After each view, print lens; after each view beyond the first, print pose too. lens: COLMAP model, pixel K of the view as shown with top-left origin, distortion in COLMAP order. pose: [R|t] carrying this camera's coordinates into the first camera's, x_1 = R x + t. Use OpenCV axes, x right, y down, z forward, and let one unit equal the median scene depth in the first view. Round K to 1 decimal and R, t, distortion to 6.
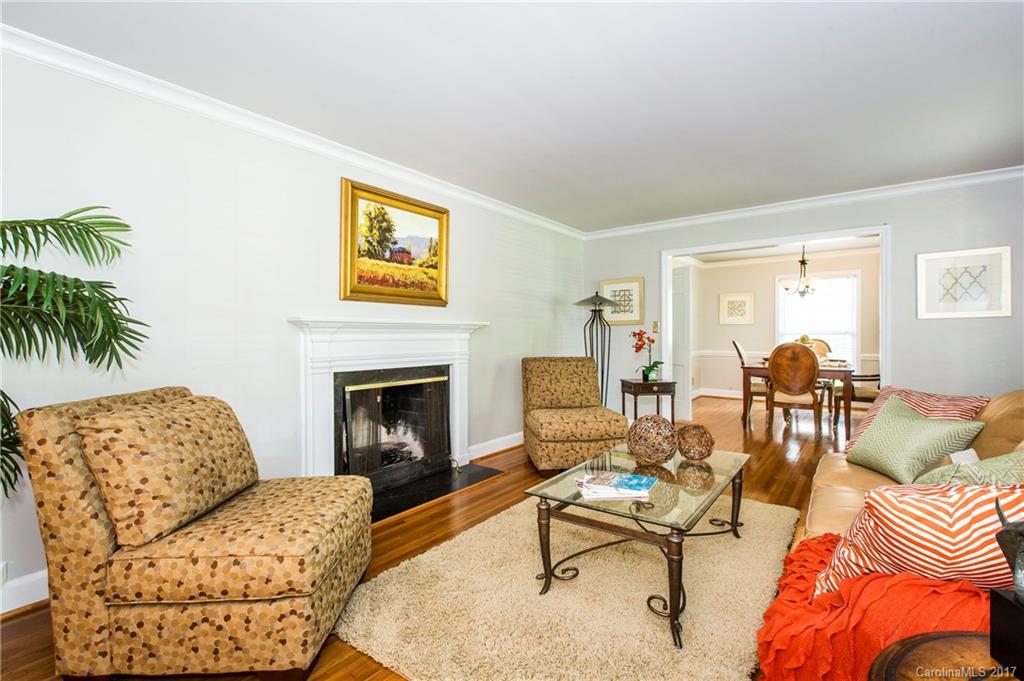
lens RADIAL K [[462.0, 0, 510.2], [0, 462.0, 334.3], [0, 0, 1]] dist [-0.003384, -0.000265]
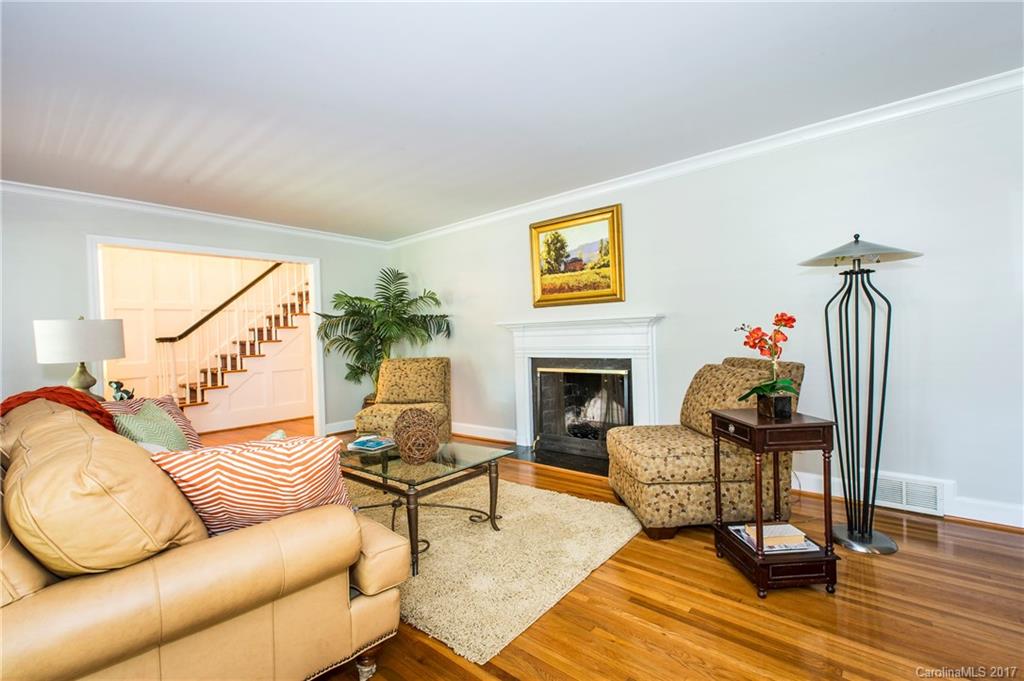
lens RADIAL K [[462.0, 0, 509.5], [0, 462.0, 343.0], [0, 0, 1]] dist [-0.003384, -0.000265]
pose [[-0.051318, 0.012662, -0.998602, 0.988655], [0.026114, 0.999595, 0.011332, 0.015348], [0.998341, -0.025495, -0.051628, 0.901279]]
